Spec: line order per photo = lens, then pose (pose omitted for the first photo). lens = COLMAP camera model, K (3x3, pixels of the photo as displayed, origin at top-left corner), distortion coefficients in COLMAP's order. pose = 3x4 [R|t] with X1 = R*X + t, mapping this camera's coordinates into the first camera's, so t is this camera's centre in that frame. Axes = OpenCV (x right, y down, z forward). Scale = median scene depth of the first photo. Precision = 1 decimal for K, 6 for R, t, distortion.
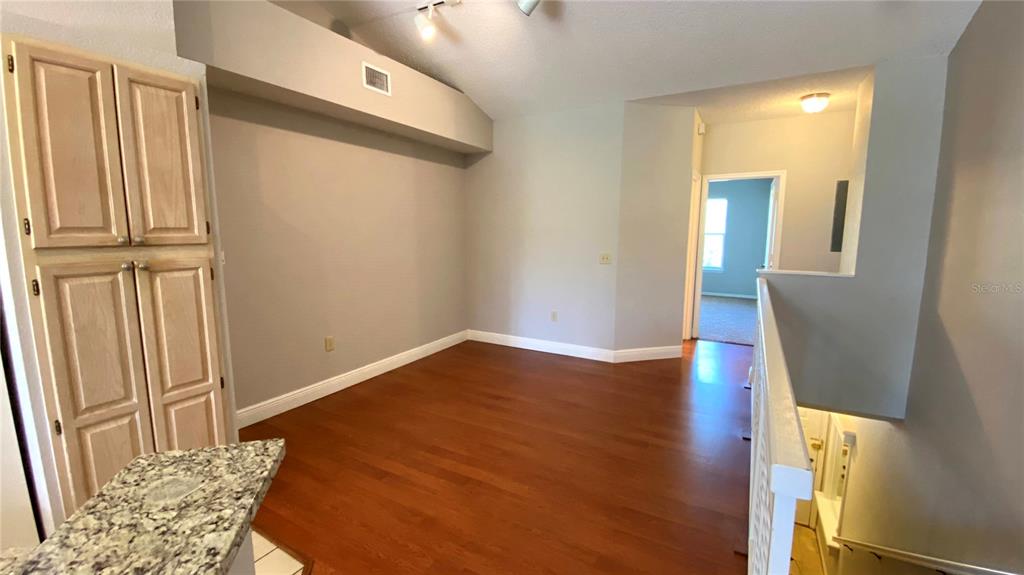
lens RADIAL K [[417.8, 0, 512.0], [0, 417.8, 287.5], [0, 0, 1]] dist [-0.001573, -0.000174]
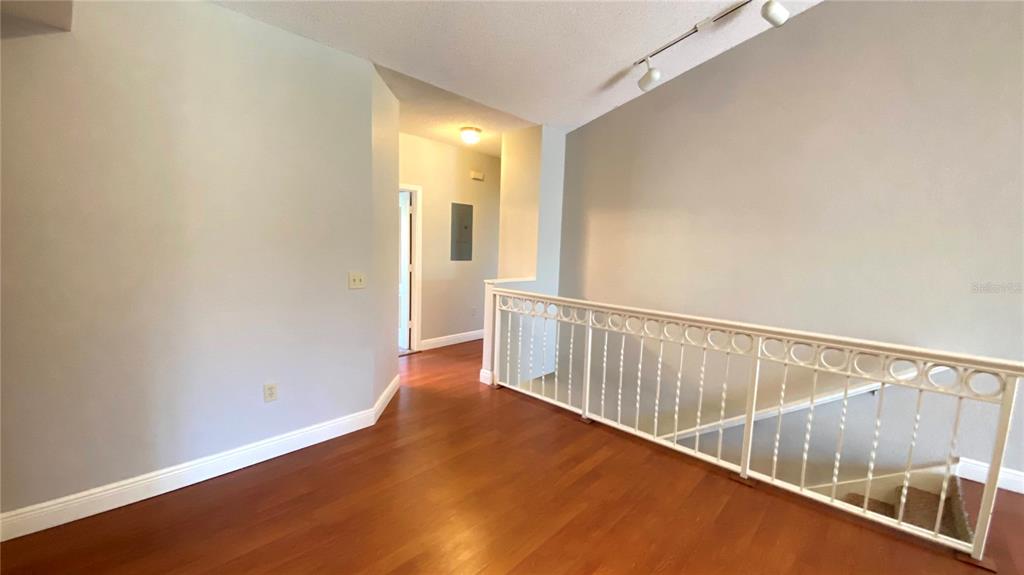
lens RADIAL K [[417.8, 0, 512.0], [0, 417.8, 287.5], [0, 0, 1]] dist [-0.001573, -0.000174]
pose [[0.217005, -0.097072, 0.971332, -0.425886], [0.097940, 0.992188, 0.077276, -0.098073], [-0.971245, 0.078363, 0.224817, 0.651786]]
